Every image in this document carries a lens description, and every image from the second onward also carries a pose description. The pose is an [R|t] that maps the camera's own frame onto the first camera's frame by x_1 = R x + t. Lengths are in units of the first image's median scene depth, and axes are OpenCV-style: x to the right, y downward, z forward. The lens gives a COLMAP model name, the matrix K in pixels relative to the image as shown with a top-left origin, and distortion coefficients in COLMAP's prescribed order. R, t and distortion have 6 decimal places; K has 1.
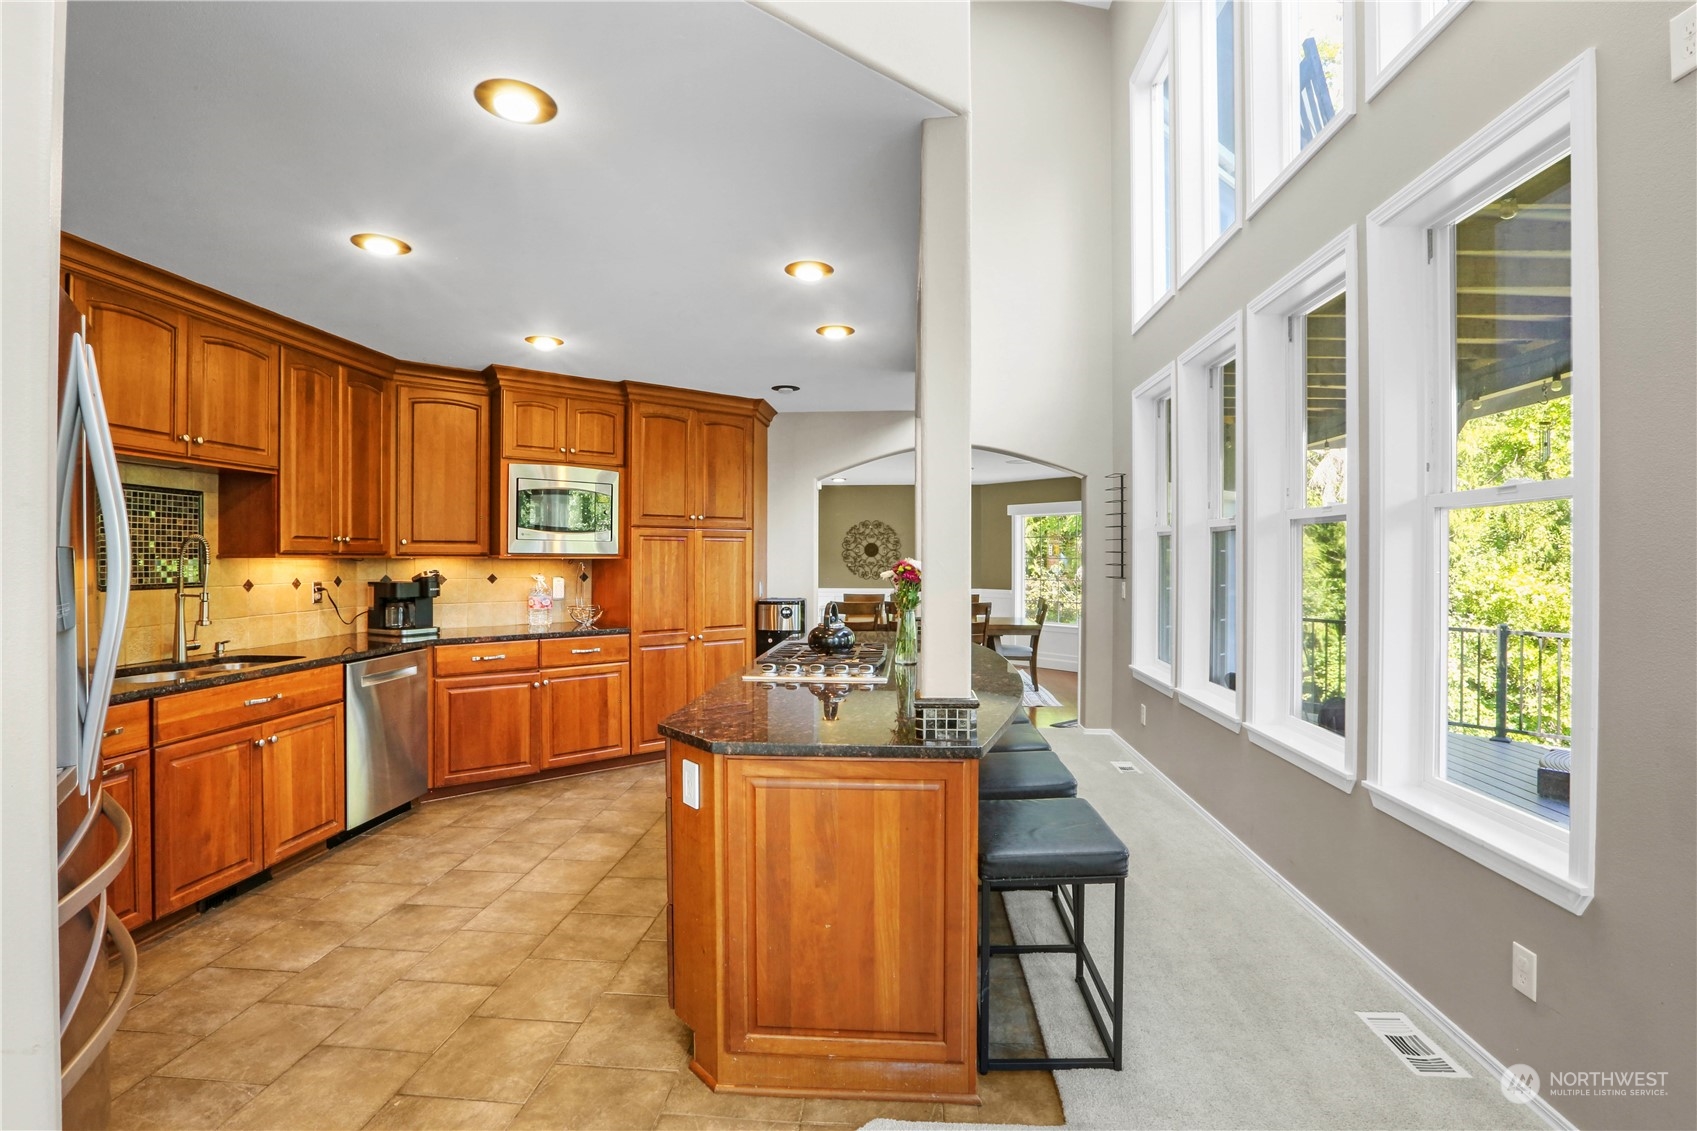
lens RADIAL K [[763.6, 0, 798.2], [0, 763.6, 562.6], [0, 0, 1]] dist [-0.037576, 0.010063]
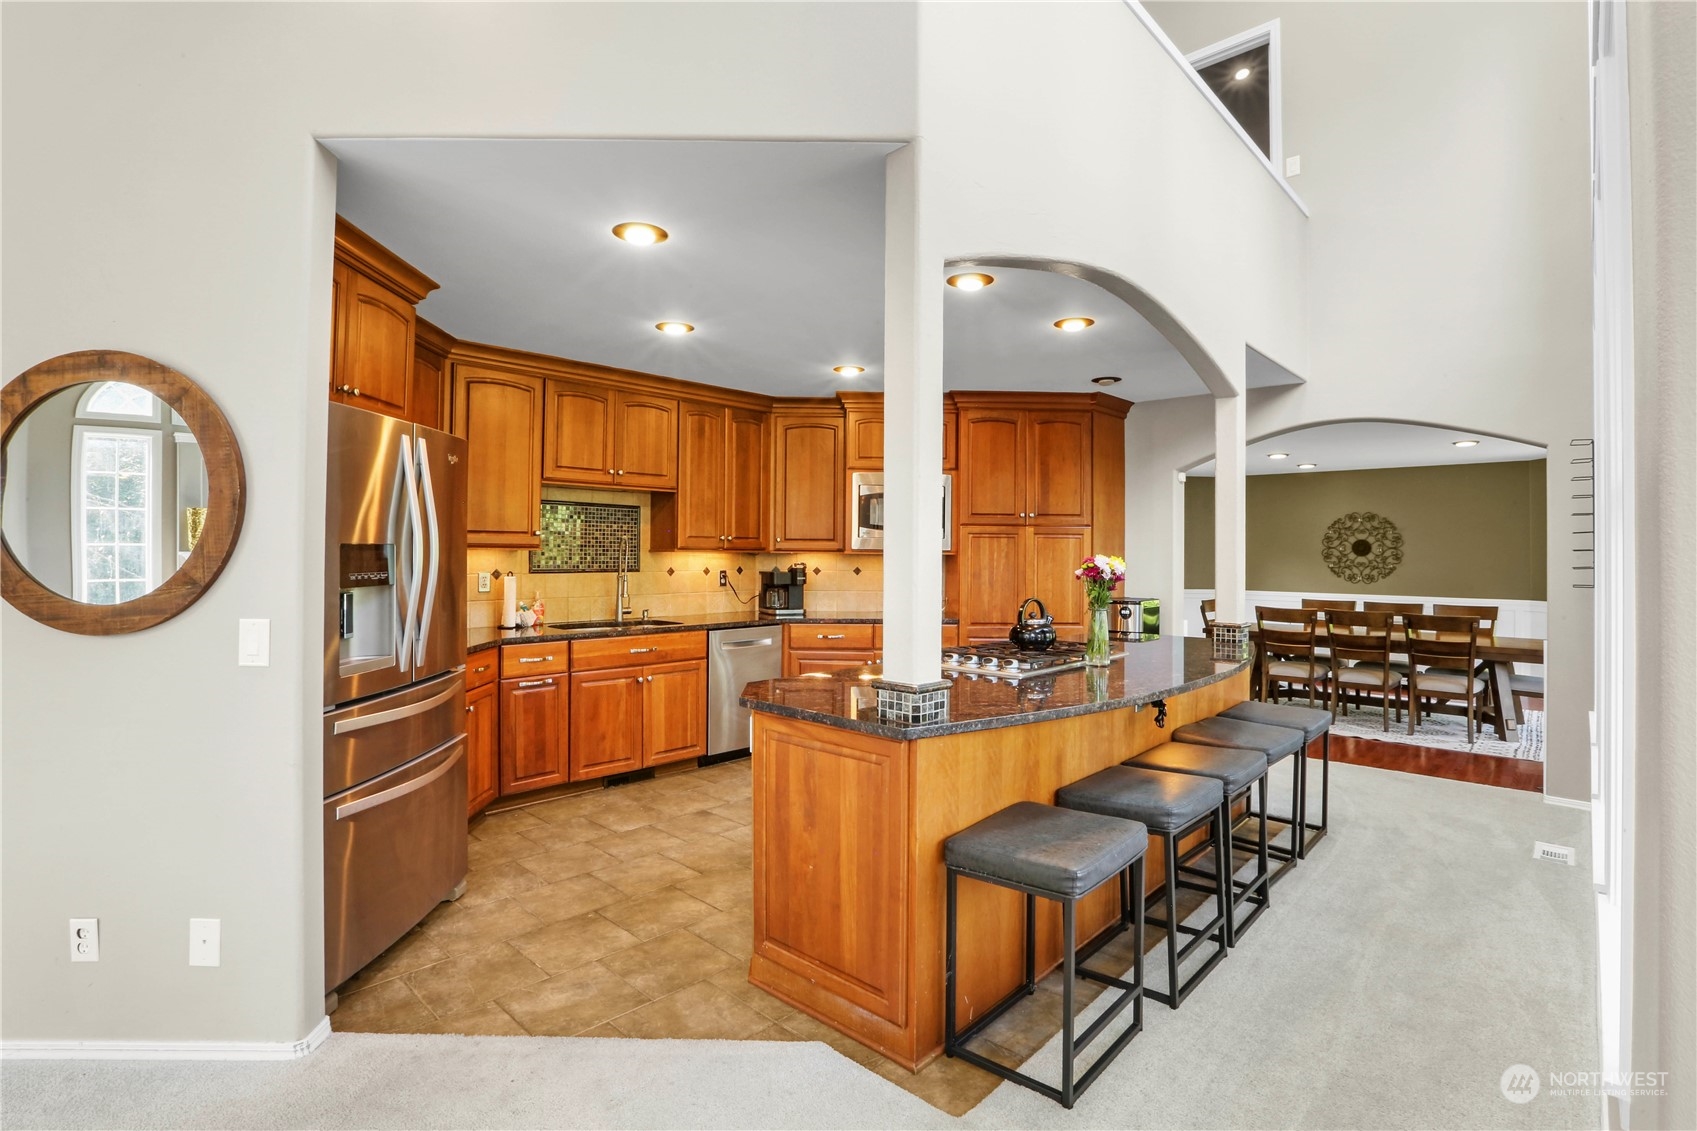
lens RADIAL K [[763.6, 0, 818.8], [0, 763.6, 550.3], [0, 0, 1]] dist [-0.037576, 0.010063]
pose [[0.791453, 0.003456, -0.611220, 0.394381], [-0.011877, 0.999882, -0.009726, 0.001383], [0.611115, 0.014957, 0.791401, 0.037752]]
